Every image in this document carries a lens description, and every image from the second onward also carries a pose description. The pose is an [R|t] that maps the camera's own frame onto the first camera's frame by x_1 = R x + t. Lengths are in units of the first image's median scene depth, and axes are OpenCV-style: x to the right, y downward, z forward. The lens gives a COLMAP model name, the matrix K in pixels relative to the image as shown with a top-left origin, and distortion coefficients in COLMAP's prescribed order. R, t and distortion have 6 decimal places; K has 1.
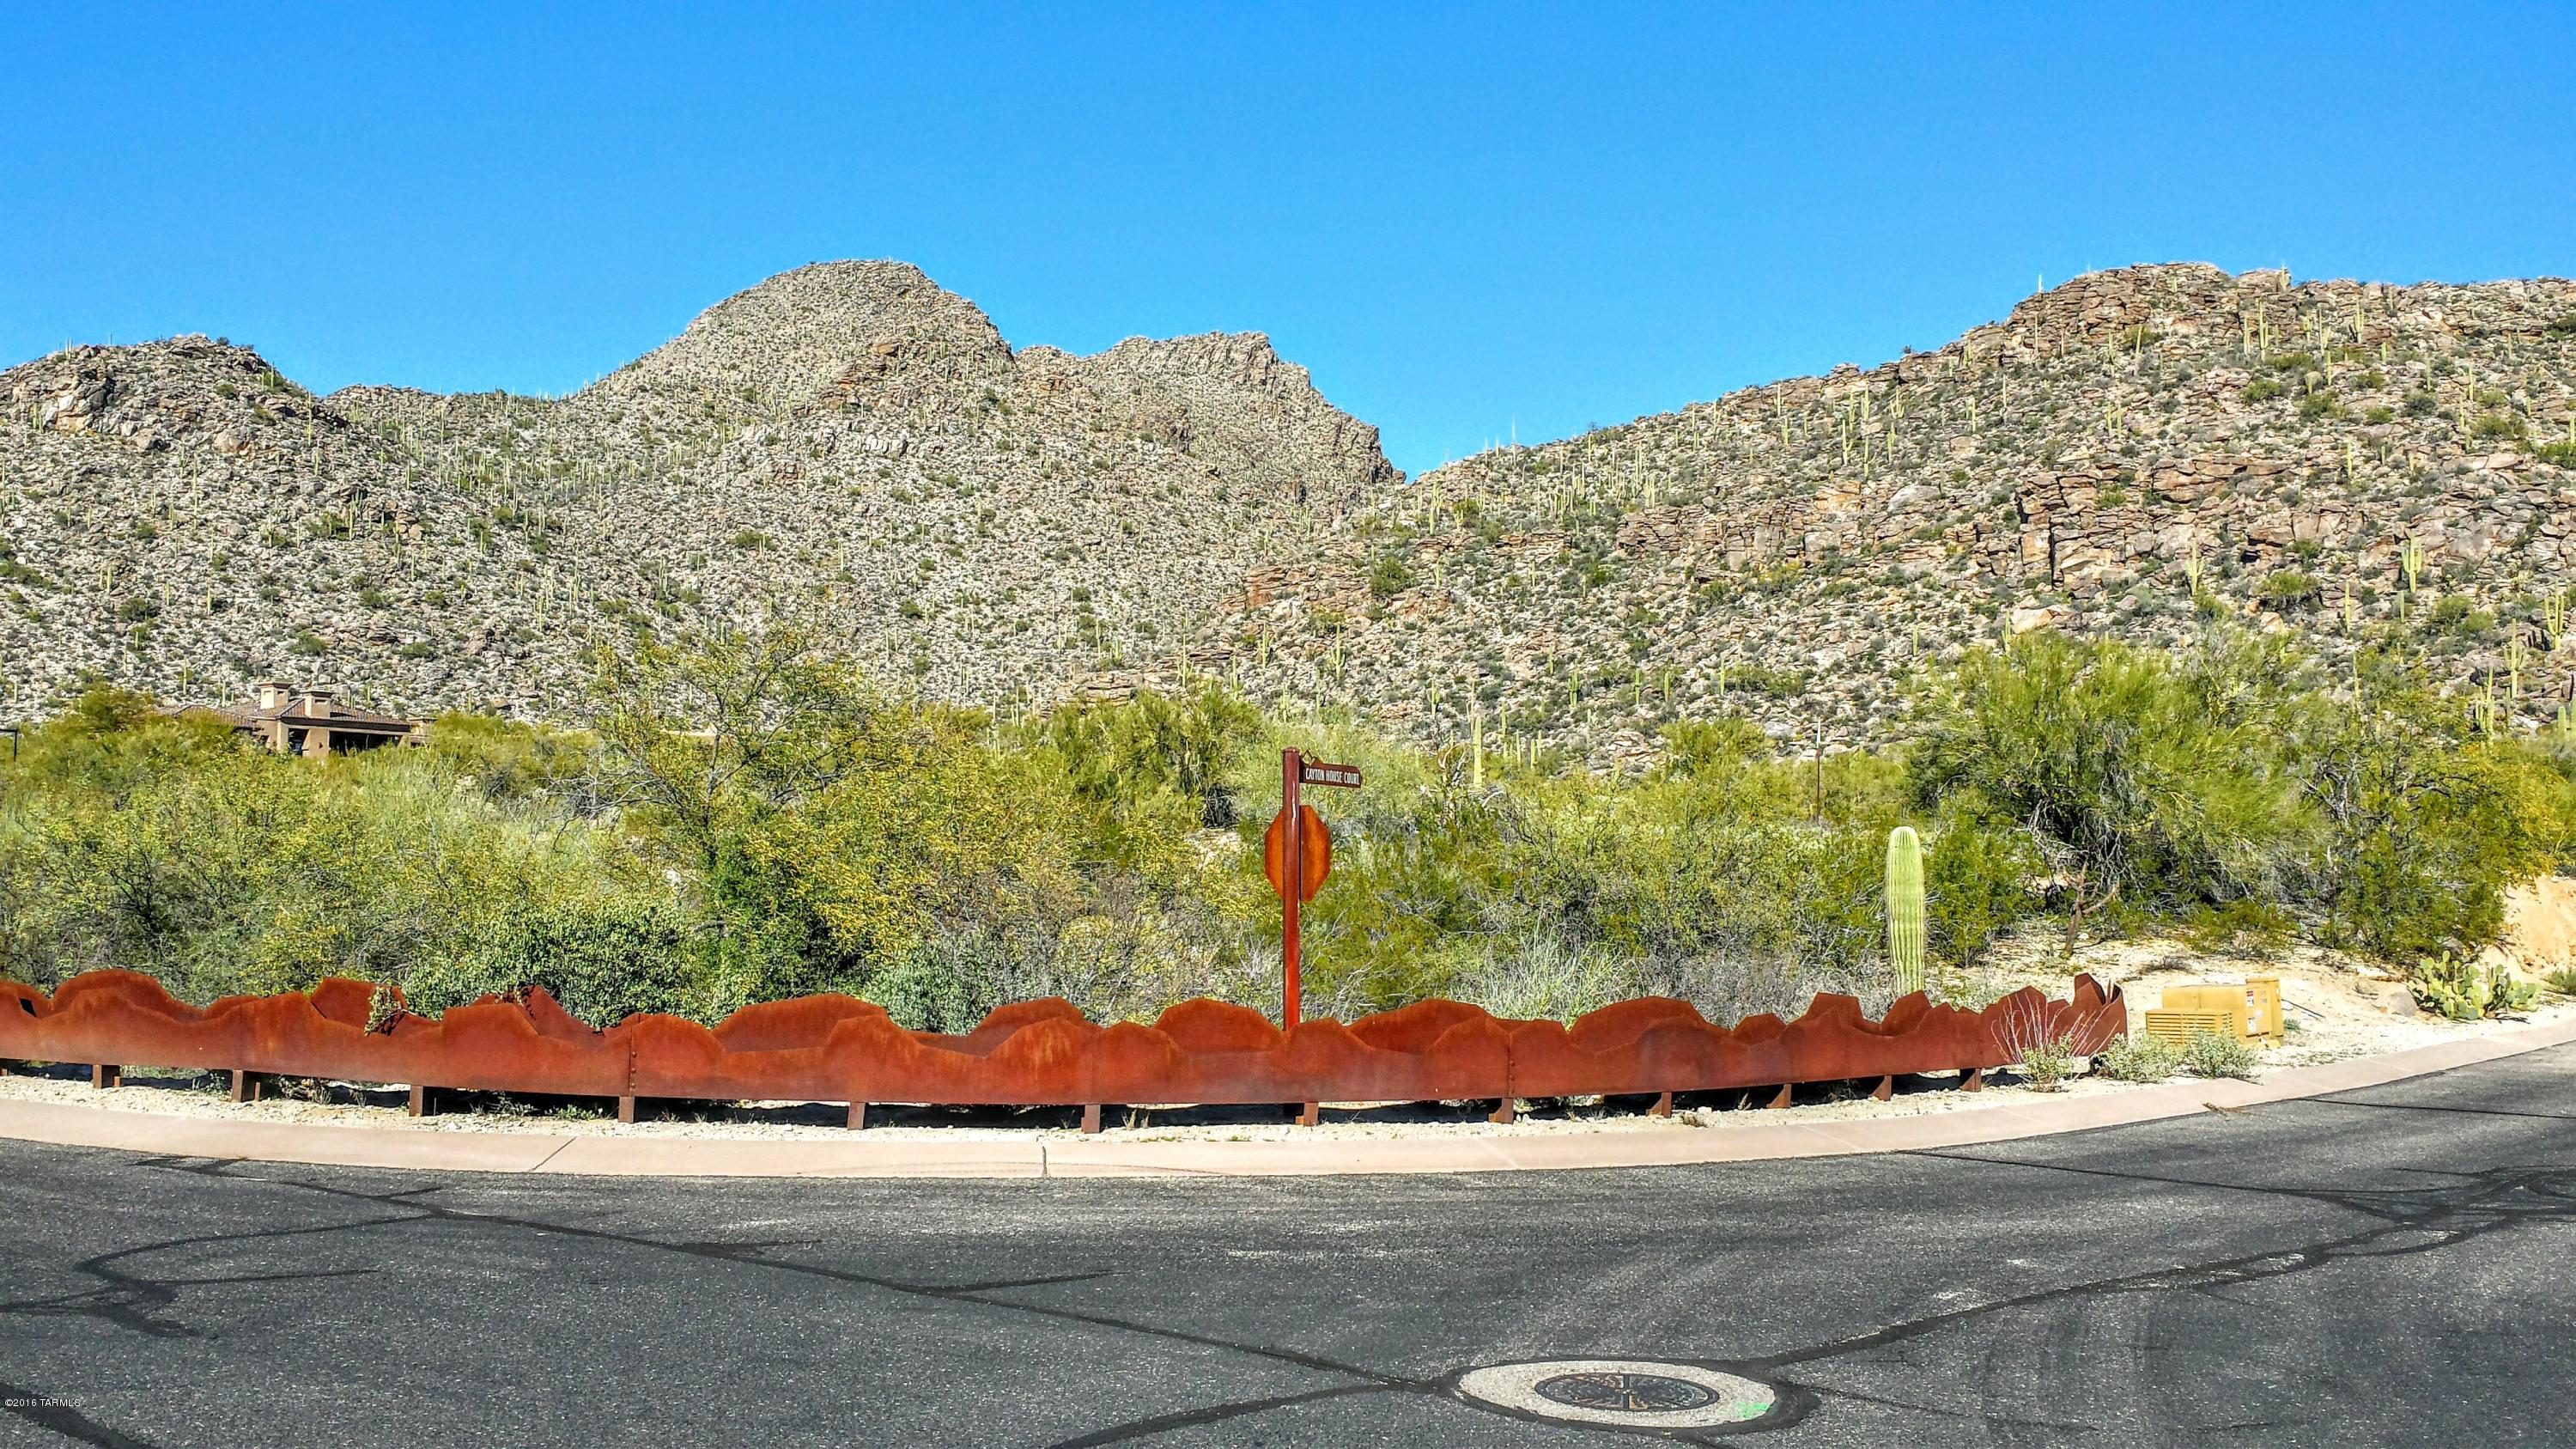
lens RADIAL K [[2374.3, 0, 1276.5], [0, 2374.3, 730.2], [0, 0, 1]] dist [0.118777, -0.315268]
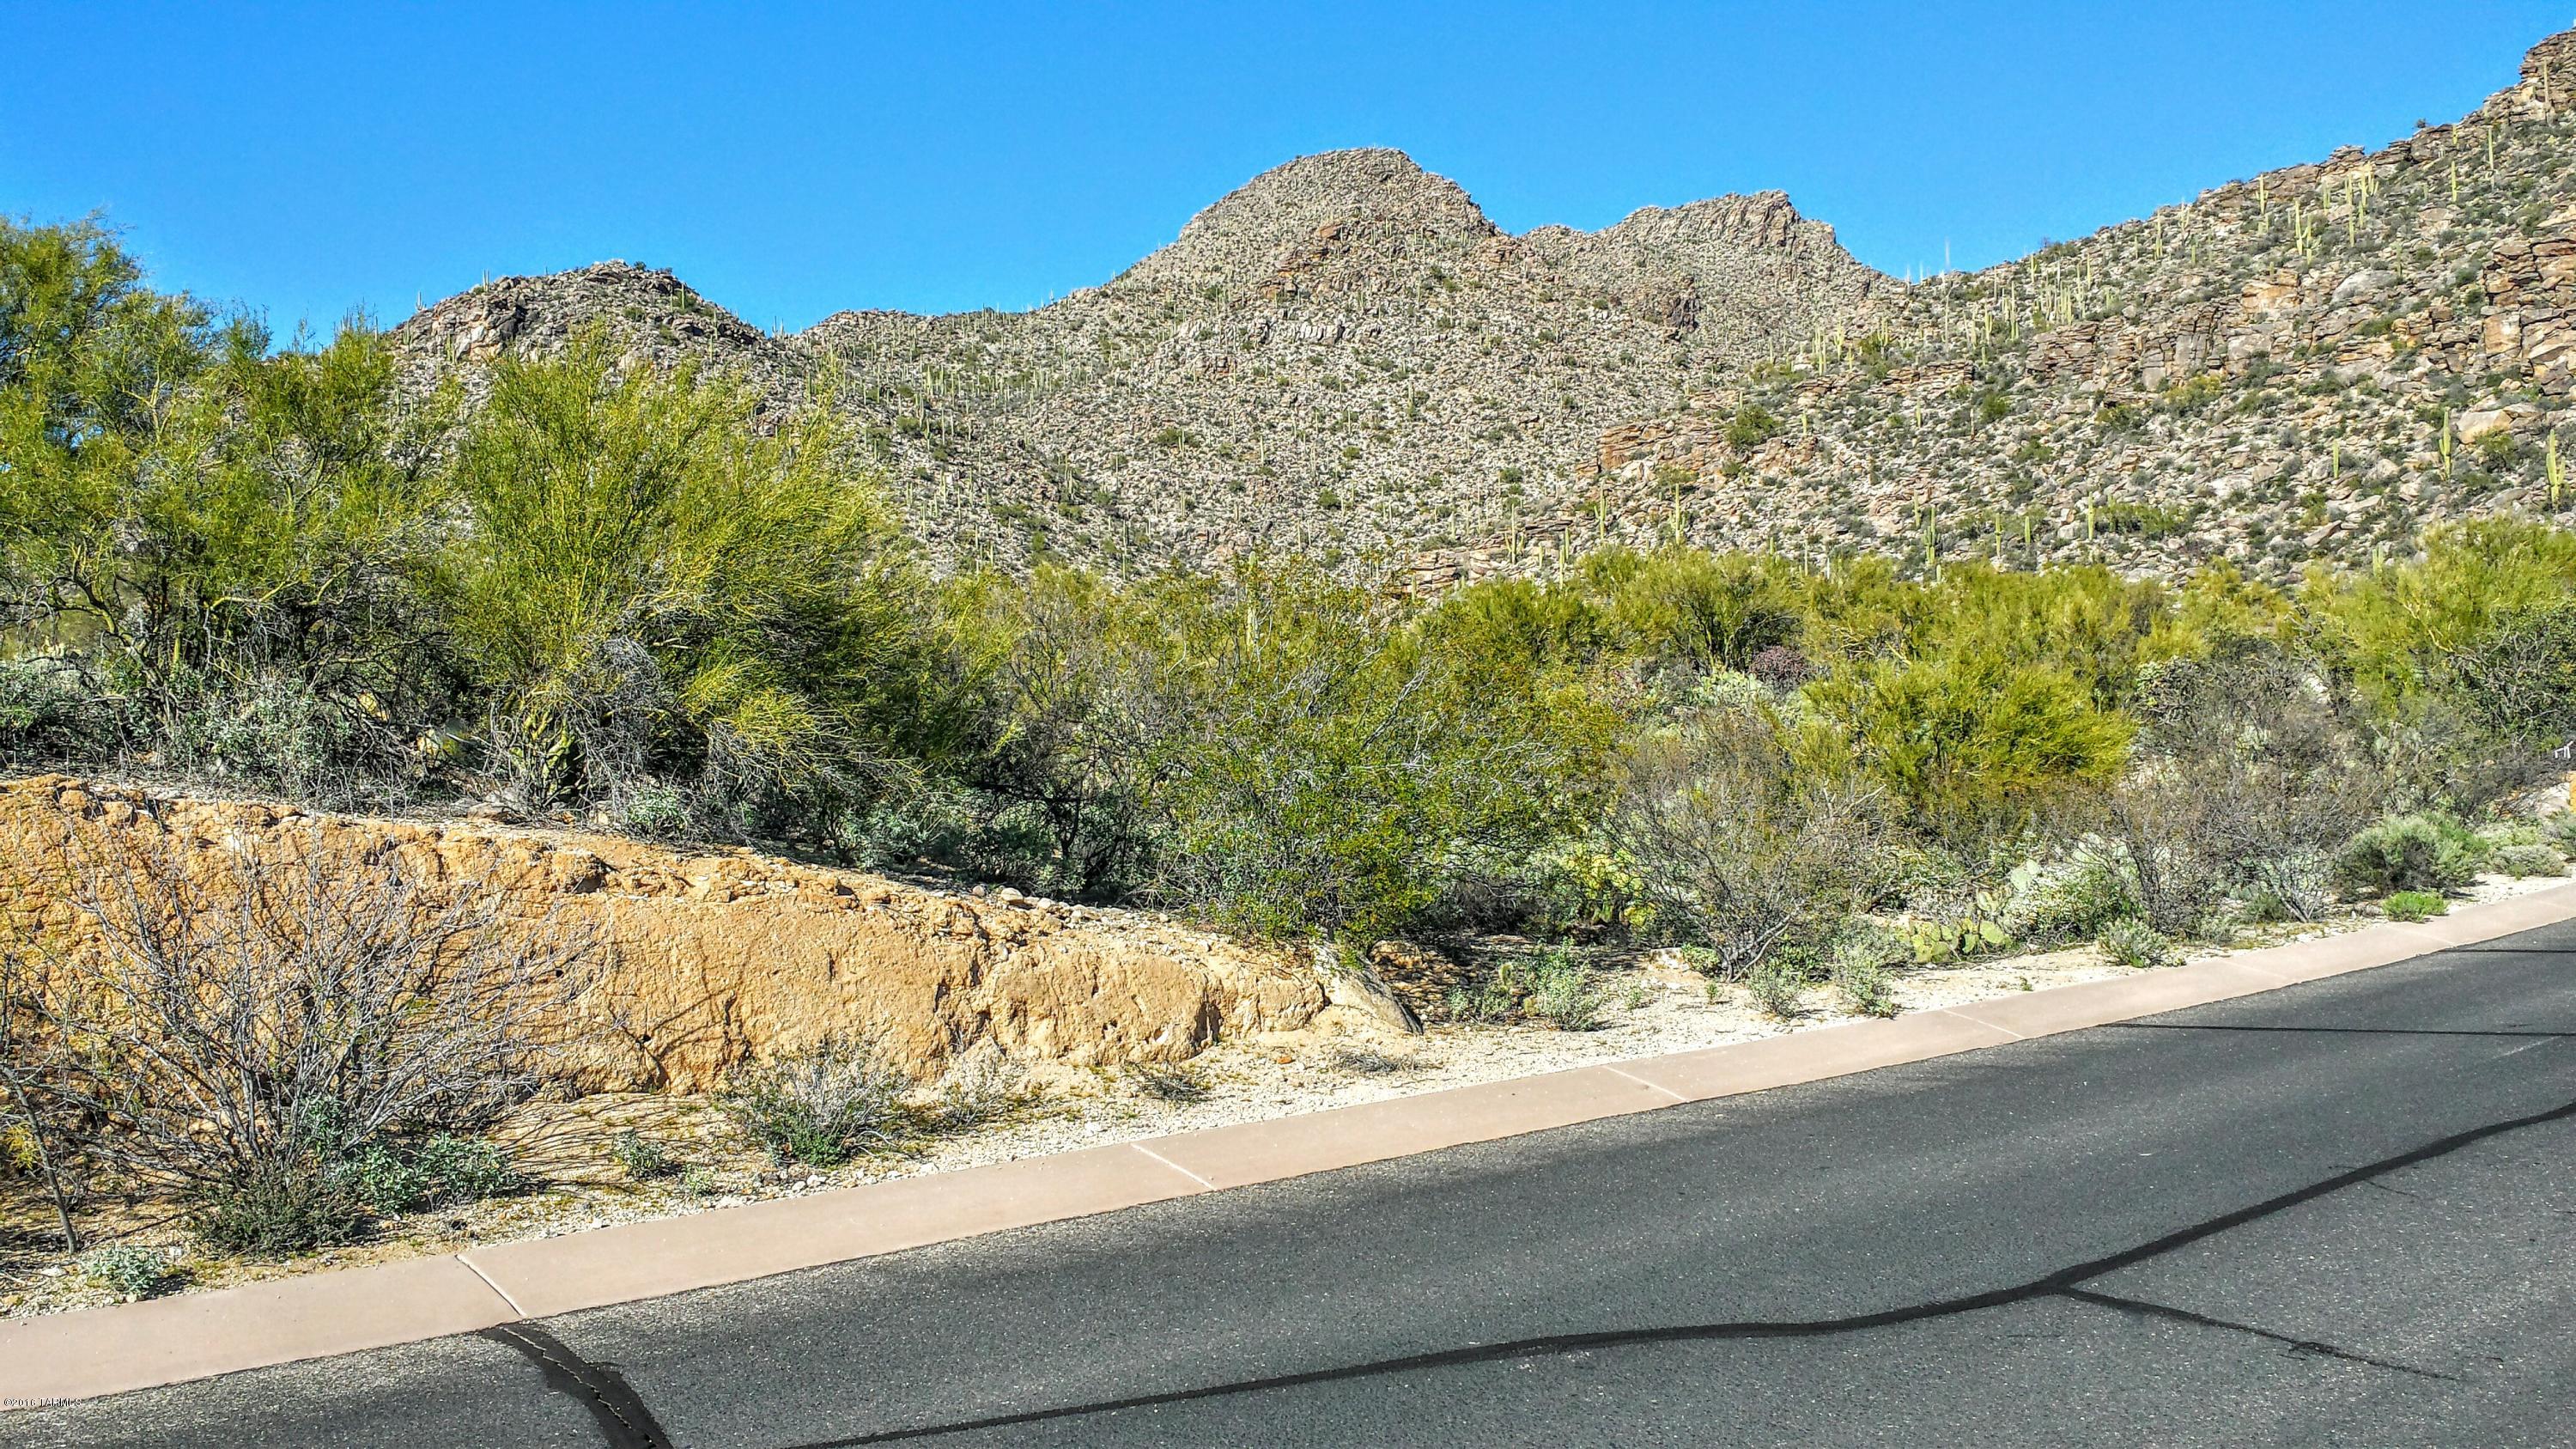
lens RADIAL K [[2382.6, 0, 1267.3], [0, 2382.6, 723.5], [0, 0, 1]] dist [0.150305, -0.409632]
pose [[0.970337, -0.026707, -0.240275, 0.067784], [0.036276, 0.998711, 0.035489, 0.005289], [0.239017, -0.043152, 0.970056, 0.080742]]
